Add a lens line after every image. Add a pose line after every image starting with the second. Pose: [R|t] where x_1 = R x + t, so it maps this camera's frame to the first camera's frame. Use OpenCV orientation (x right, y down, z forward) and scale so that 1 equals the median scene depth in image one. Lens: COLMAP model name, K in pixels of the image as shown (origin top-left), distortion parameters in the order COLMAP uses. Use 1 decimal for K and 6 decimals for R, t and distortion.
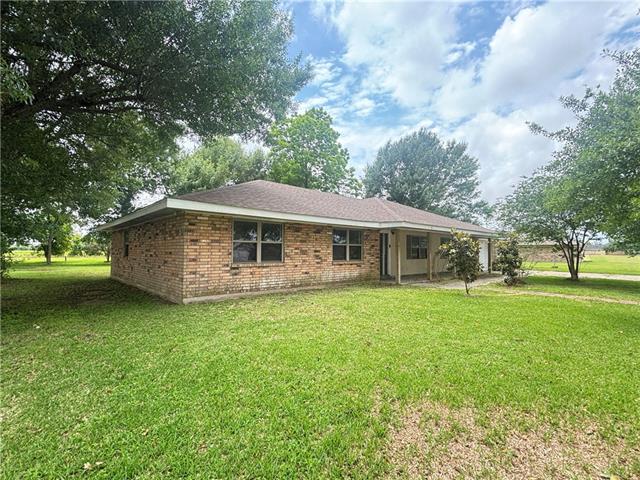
lens RADIAL K [[316.4, 0, 320.0], [0, 316.4, 240.0], [0, 0, 1]] dist [-0.001745, 0.000163]
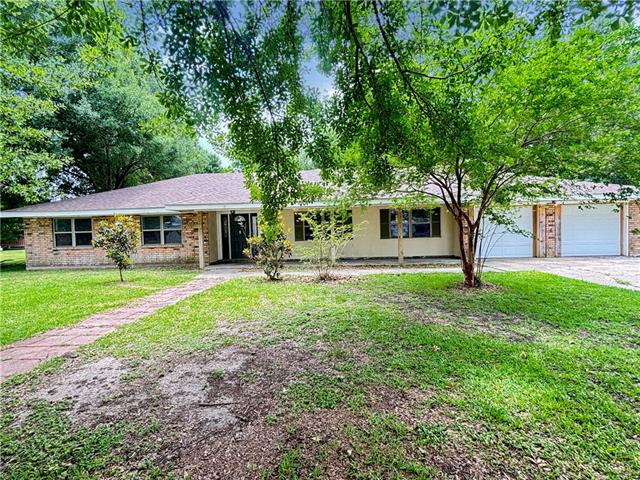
lens RADIAL K [[316.4, 0, 320.0], [0, 316.4, 240.0], [0, 0, 1]] dist [-0.001745, 0.000163]
pose [[0.662632, -0.011255, -0.748860, 1.591424], [0.060047, 0.997467, 0.038142, 0.051052], [0.746534, -0.070241, 0.661629, 0.846329]]
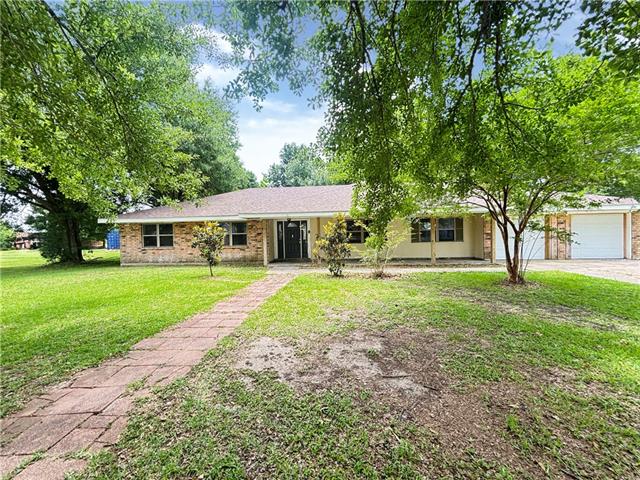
lens RADIAL K [[266.7, 0, 320.0], [0, 266.7, 240.0], [0, 0, 1]] dist [0.000864, -0.000052]
pose [[0.638325, -0.015707, -0.769606, 1.488217], [0.053786, 0.998258, 0.024237, 0.042305], [0.767885, -0.056865, 0.638059, 0.709883]]
